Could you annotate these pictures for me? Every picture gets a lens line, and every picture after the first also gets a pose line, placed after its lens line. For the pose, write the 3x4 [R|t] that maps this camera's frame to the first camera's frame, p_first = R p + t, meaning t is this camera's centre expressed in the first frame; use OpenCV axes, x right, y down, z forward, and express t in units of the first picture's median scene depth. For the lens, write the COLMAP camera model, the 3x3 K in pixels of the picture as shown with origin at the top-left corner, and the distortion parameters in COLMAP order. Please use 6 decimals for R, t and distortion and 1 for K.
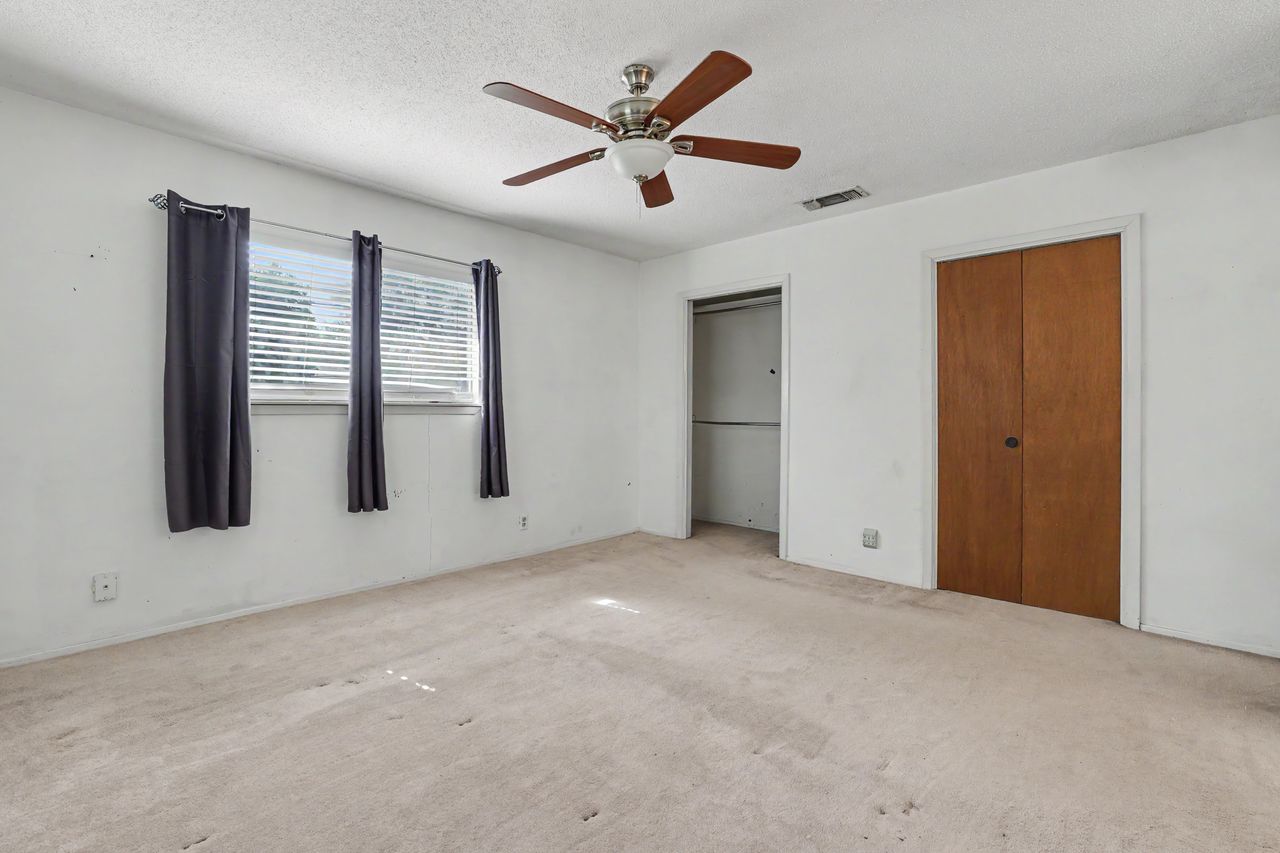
lens RADIAL K [[588.4, 0, 638.8], [0, 588.4, 417.0], [0, 0, 1]] dist [-0.021045, 0.005436]
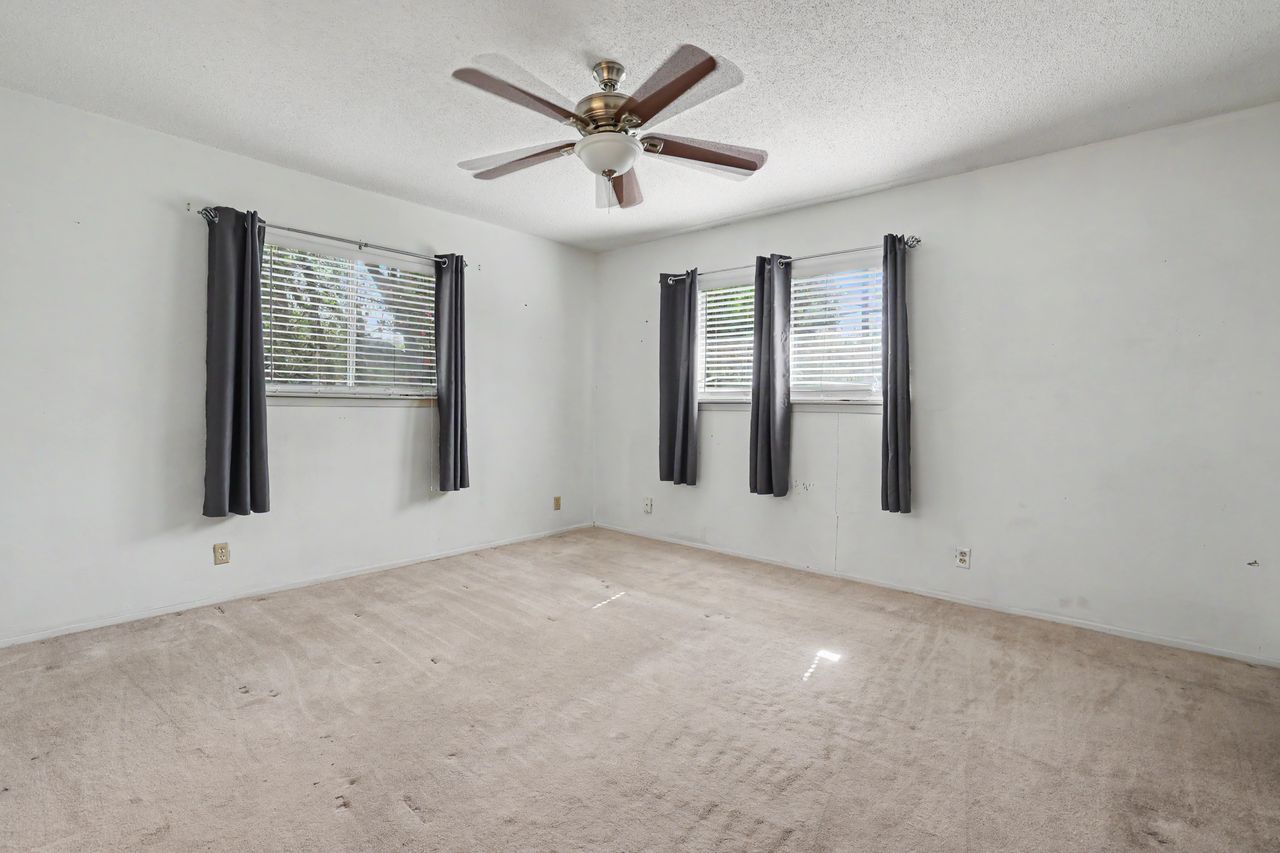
lens RADIAL K [[588.4, 0, 648.6], [0, 588.4, 423.7], [0, 0, 1]] dist [-0.021045, 0.005436]
pose [[0.030154, 0.021829, -0.999307, 0.631047], [-0.029239, 0.999353, 0.020948, 0.002406], [0.999118, 0.028587, 0.030772, 0.662175]]
